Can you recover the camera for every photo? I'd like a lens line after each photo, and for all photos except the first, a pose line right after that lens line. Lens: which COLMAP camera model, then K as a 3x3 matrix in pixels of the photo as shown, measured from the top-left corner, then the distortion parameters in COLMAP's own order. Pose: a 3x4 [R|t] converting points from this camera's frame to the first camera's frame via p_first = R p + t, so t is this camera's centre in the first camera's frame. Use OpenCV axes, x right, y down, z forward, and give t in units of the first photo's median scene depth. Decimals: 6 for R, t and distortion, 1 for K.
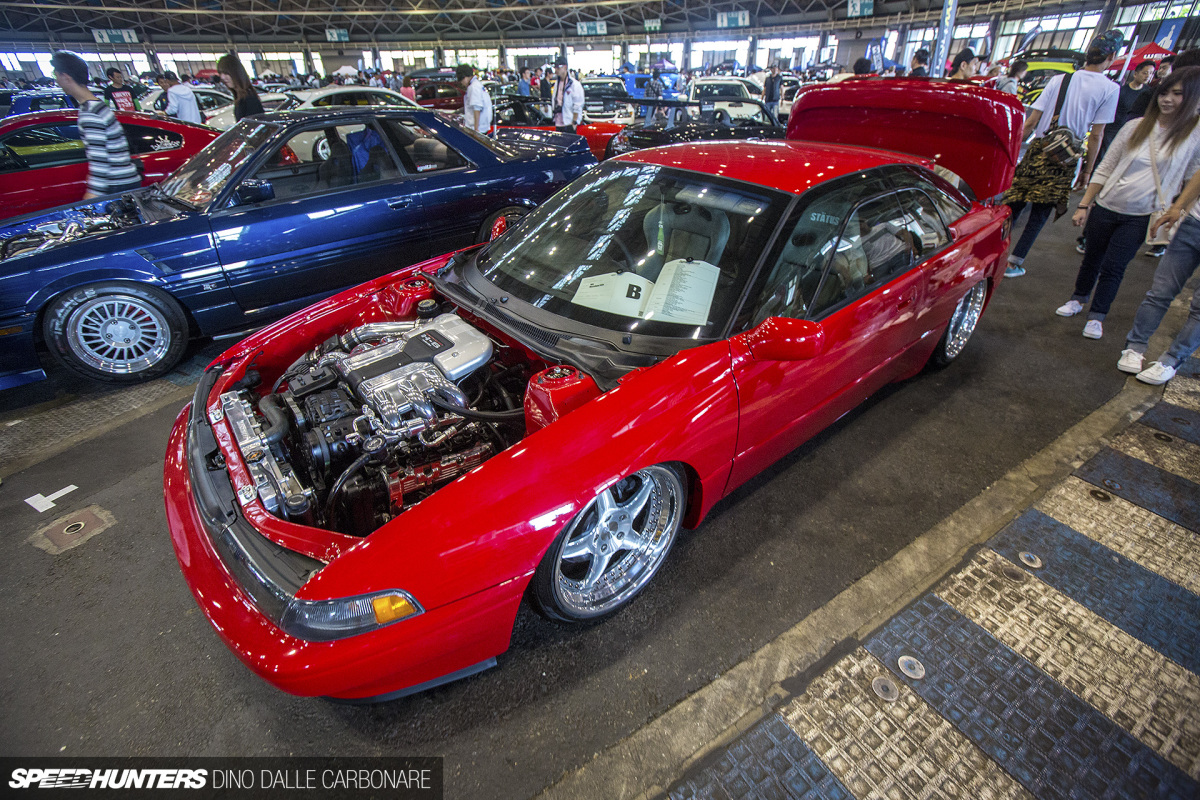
lens RADIAL K [[539.1, 0, 595.6], [0, 539.1, 399.2], [0, 0, 1]] dist [-0.055775, 0.020264]
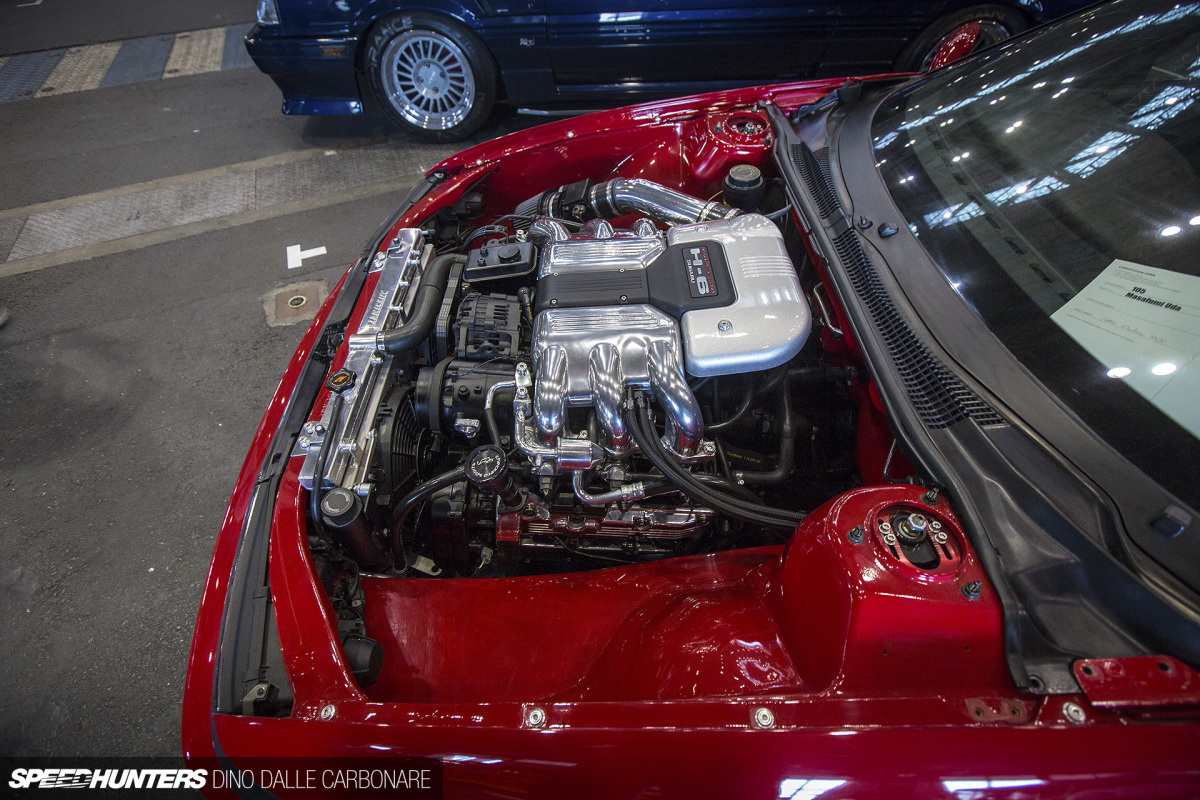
lens RADIAL K [[539.1, 0, 595.6], [0, 539.1, 399.2], [0, 0, 1]] dist [-0.055775, 0.020264]
pose [[0.774062, 0.488000, -0.403341, -0.105949], [-0.331888, 0.855299, 0.397887, -0.152417], [0.539146, -0.174126, 0.824016, 0.445224]]
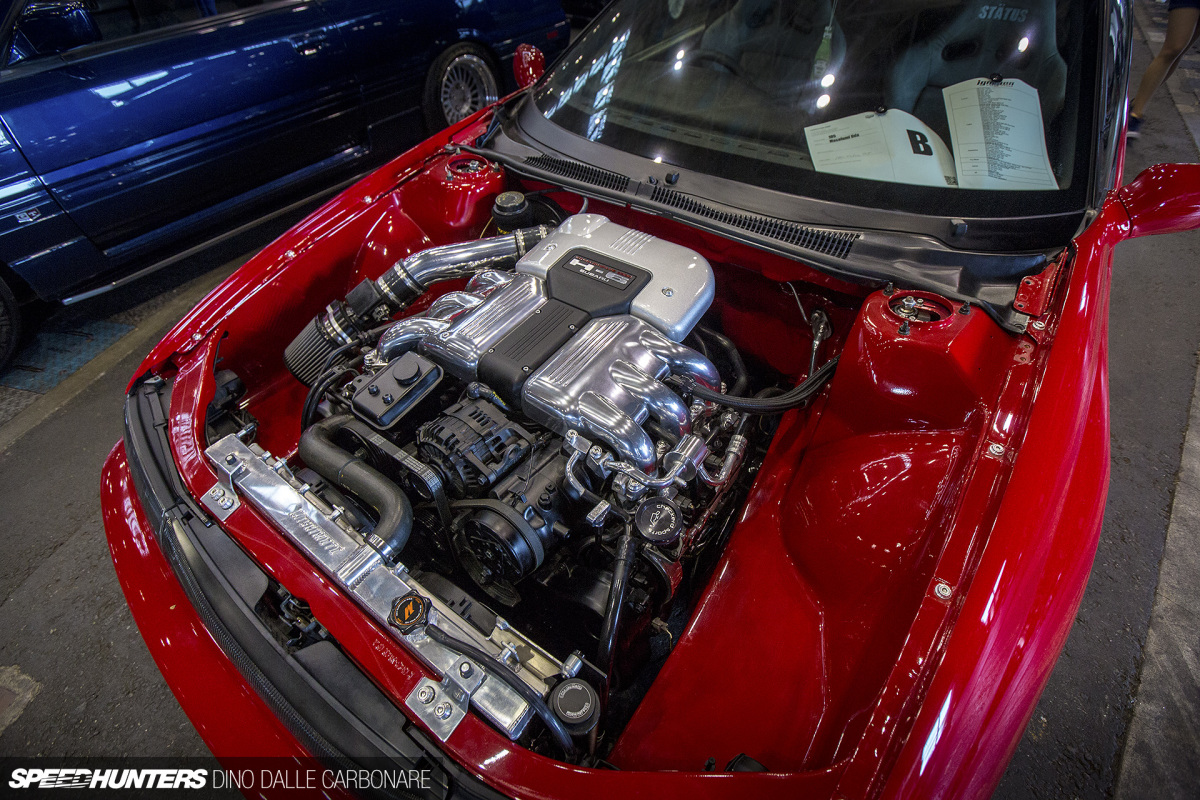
lens RADIAL K [[539.1, 0, 595.6], [0, 539.1, 399.2], [0, 0, 1]] dist [-0.055775, 0.020264]
pose [[0.968297, -0.182961, 0.170075, -0.373964], [0.139010, 0.960348, 0.241677, -0.102509], [-0.207549, -0.210374, 0.955336, 0.400693]]
